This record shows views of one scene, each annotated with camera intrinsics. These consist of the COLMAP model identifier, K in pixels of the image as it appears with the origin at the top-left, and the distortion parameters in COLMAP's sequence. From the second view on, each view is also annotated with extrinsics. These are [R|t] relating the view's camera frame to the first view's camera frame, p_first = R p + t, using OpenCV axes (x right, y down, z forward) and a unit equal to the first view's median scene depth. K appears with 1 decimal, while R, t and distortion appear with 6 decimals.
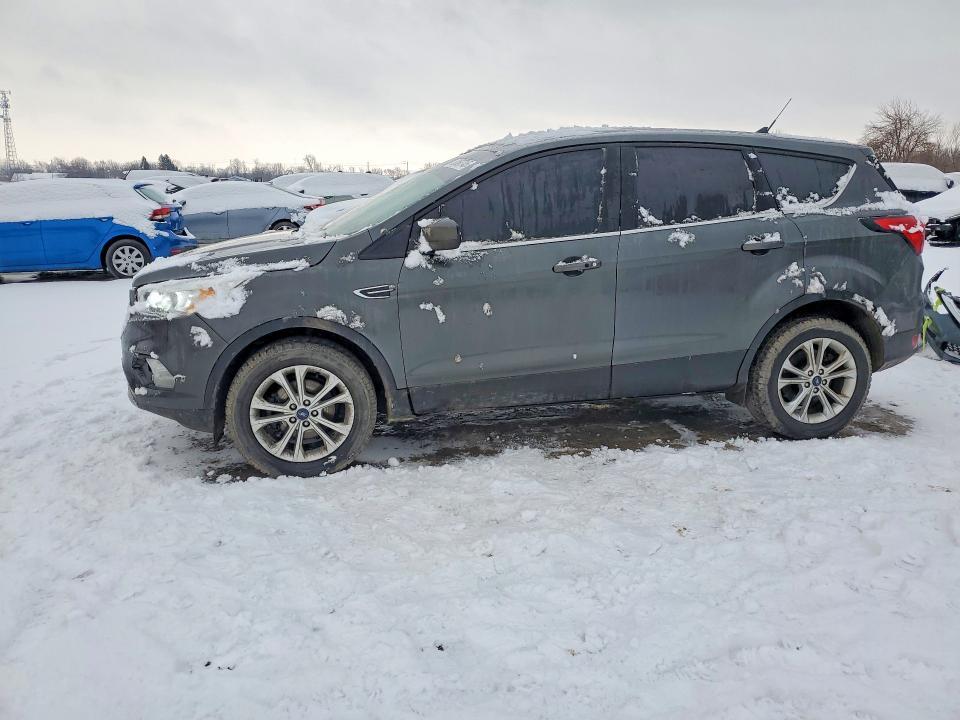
lens RADIAL K [[768.6, 0, 450.0], [0, 768.6, 357.3], [0, 0, 1]] dist [0.107327, -0.098260]
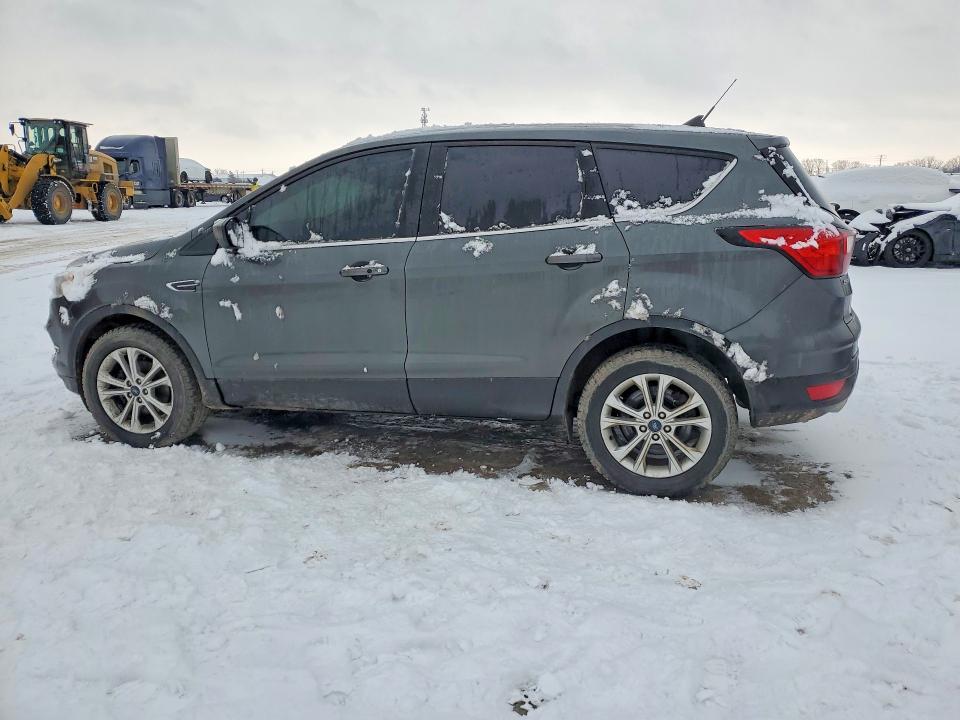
lens RADIAL K [[768.6, 0, 490.1], [0, 768.6, 365.3], [0, 0, 1]] dist [0.107327, -0.098260]
pose [[0.880169, 0.097665, -0.464505, 0.736419], [-0.094520, 0.995067, 0.030117, -0.043941], [0.465155, 0.017397, 0.885058, 0.213413]]
